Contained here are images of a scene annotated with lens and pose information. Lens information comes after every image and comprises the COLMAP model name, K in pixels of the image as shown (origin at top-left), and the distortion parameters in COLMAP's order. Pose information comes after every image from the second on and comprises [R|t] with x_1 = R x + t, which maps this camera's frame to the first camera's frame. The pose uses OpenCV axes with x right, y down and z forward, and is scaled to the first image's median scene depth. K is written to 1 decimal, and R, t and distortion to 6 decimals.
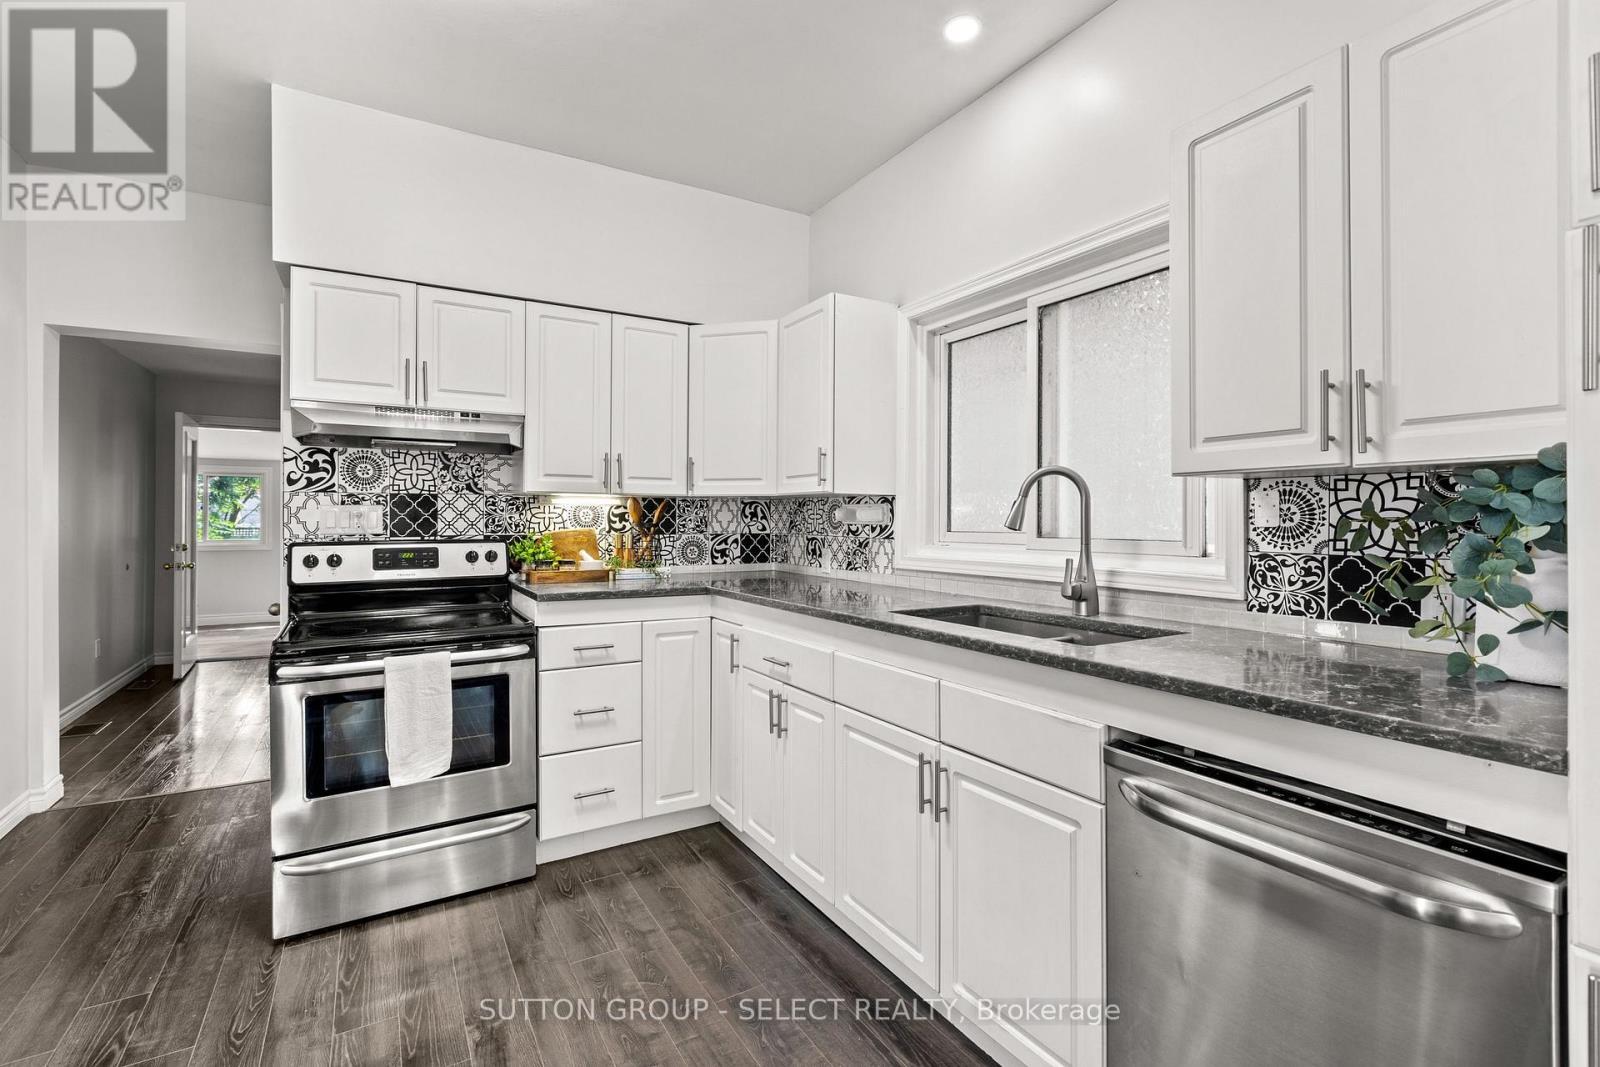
lens RADIAL K [[715.4, 0, 793.5], [0, 715.4, 518.7], [0, 0, 1]] dist [0.002076, -0.000378]
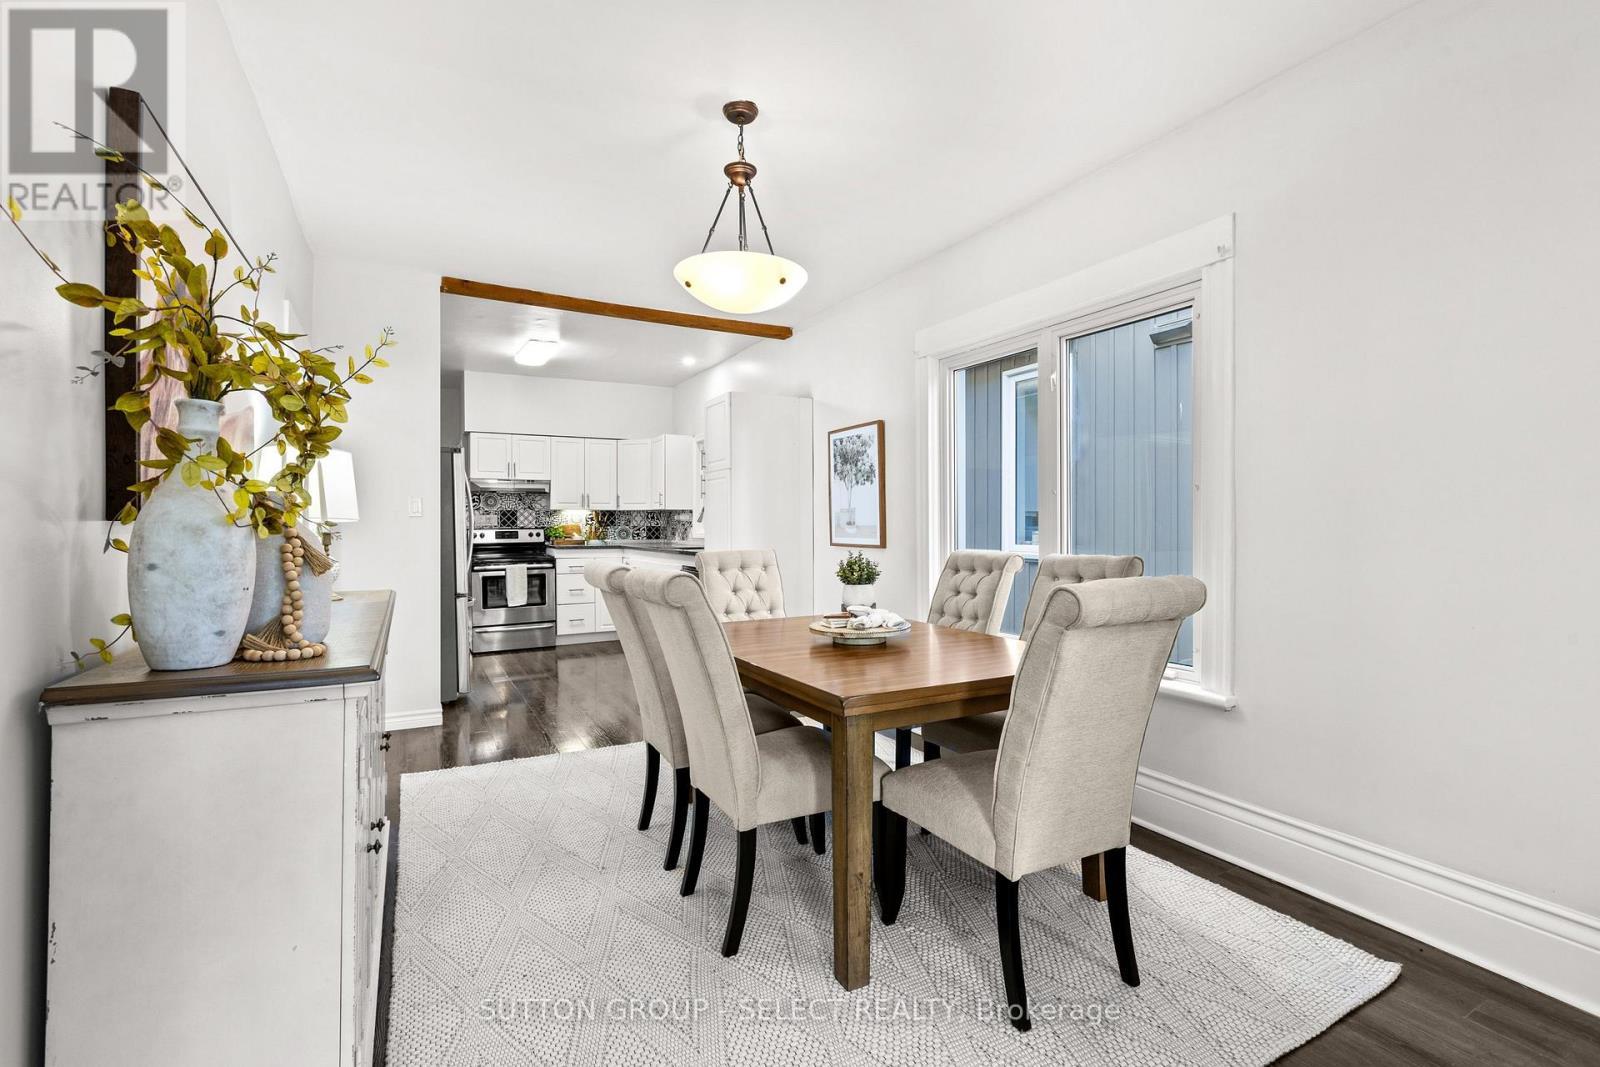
lens RADIAL K [[719.4, 0, 800.3], [0, 719.4, 528.6], [0, 0, 1]] dist [0.001967, 0.000447]
pose [[0.999551, -0.005240, -0.029491, 0.626011], [0.005484, 0.999951, 0.008195, 0.016388], [0.029446, -0.008353, 0.999531, -1.636190]]
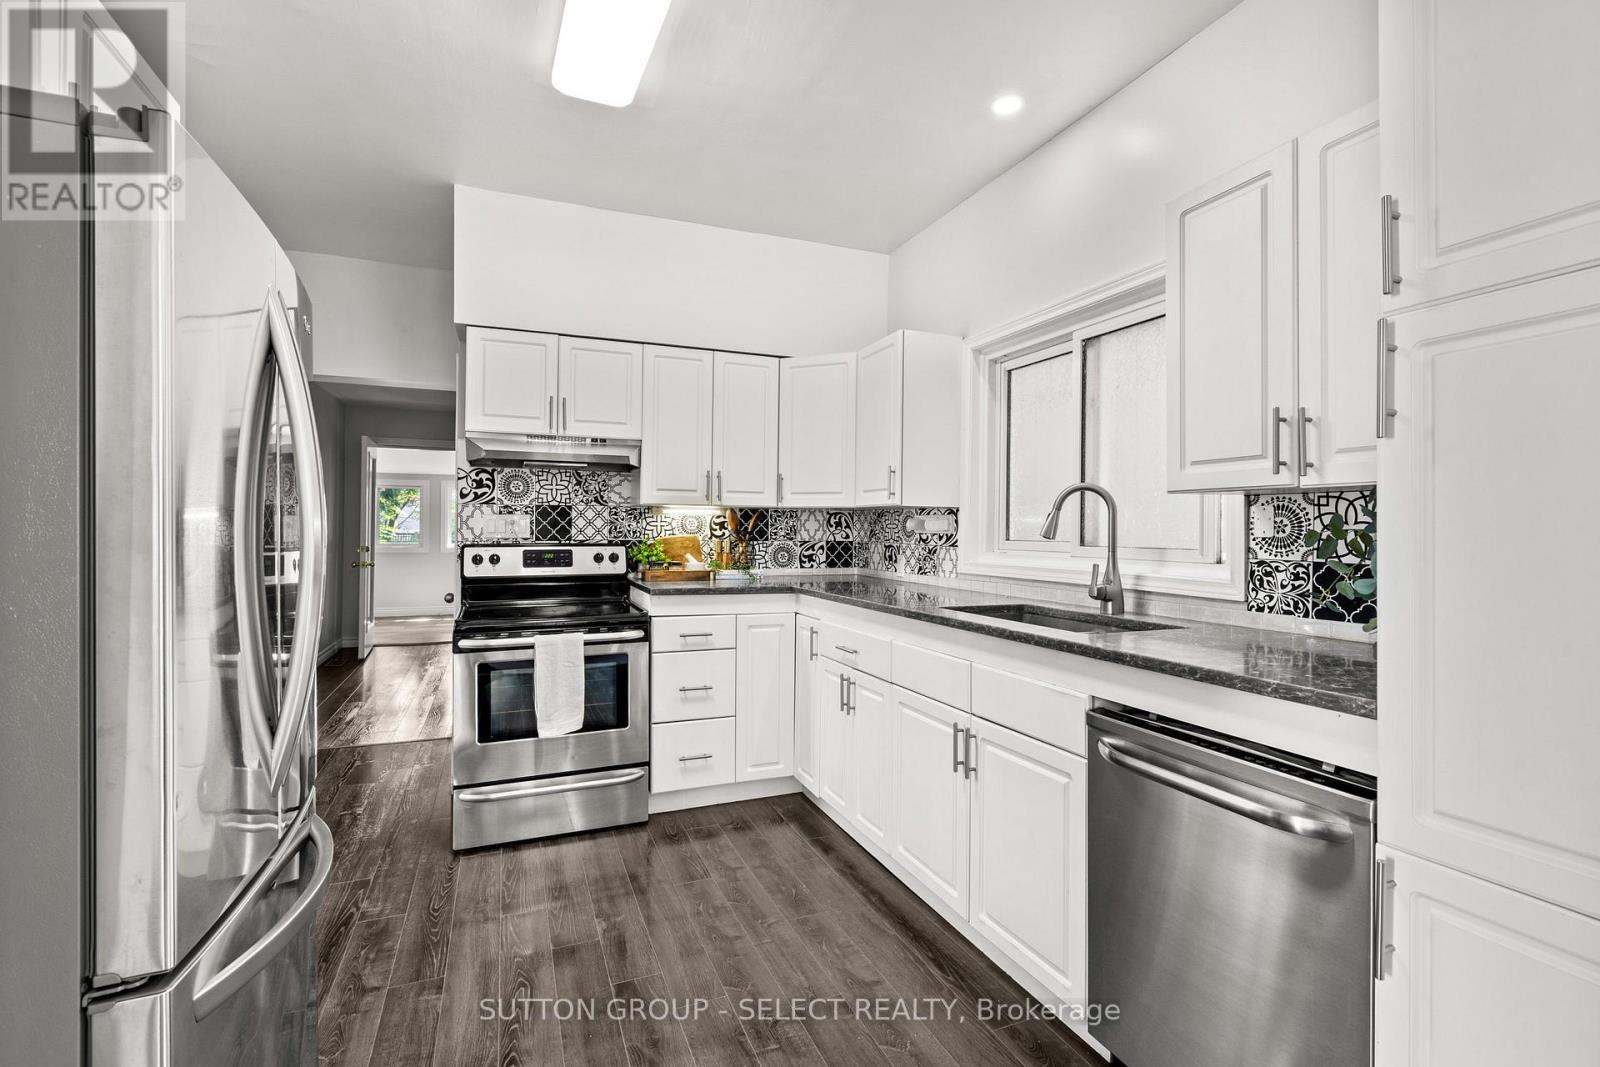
lens RADIAL K [[720.8, 0, 793.0], [0, 720.8, 526.3], [0, 0, 1]] dist [-0.001627, -0.000089]
pose [[0.988872, 0.006029, -0.148647, 0.054792], [-0.006398, 0.999978, -0.002005, 0.000712], [0.148632, 0.002934, 0.988888, -0.153919]]
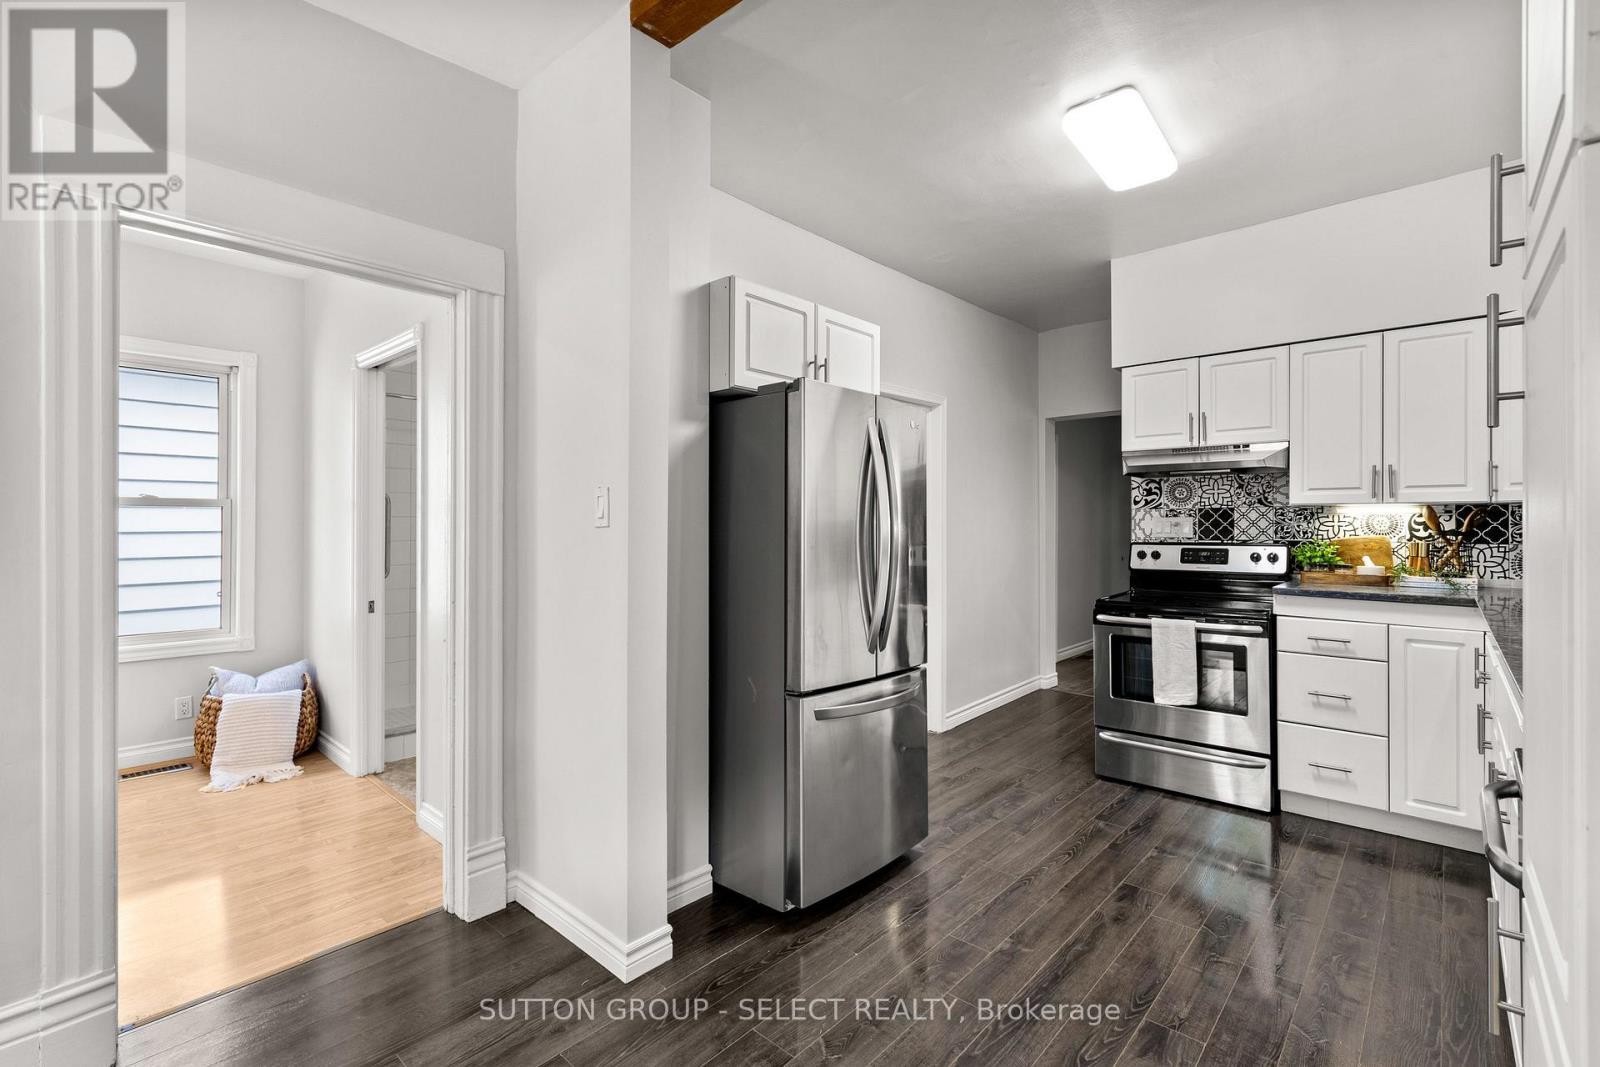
lens RADIAL K [[720.8, 0, 793.0], [0, 720.8, 526.3], [0, 0, 1]] dist [-0.001627, -0.000089]
pose [[0.288119, -0.000280, -0.957594, 0.545339], [-0.000815, 1.000000, -0.000538, 0.000610], [0.957594, 0.000935, 0.288119, -0.142604]]
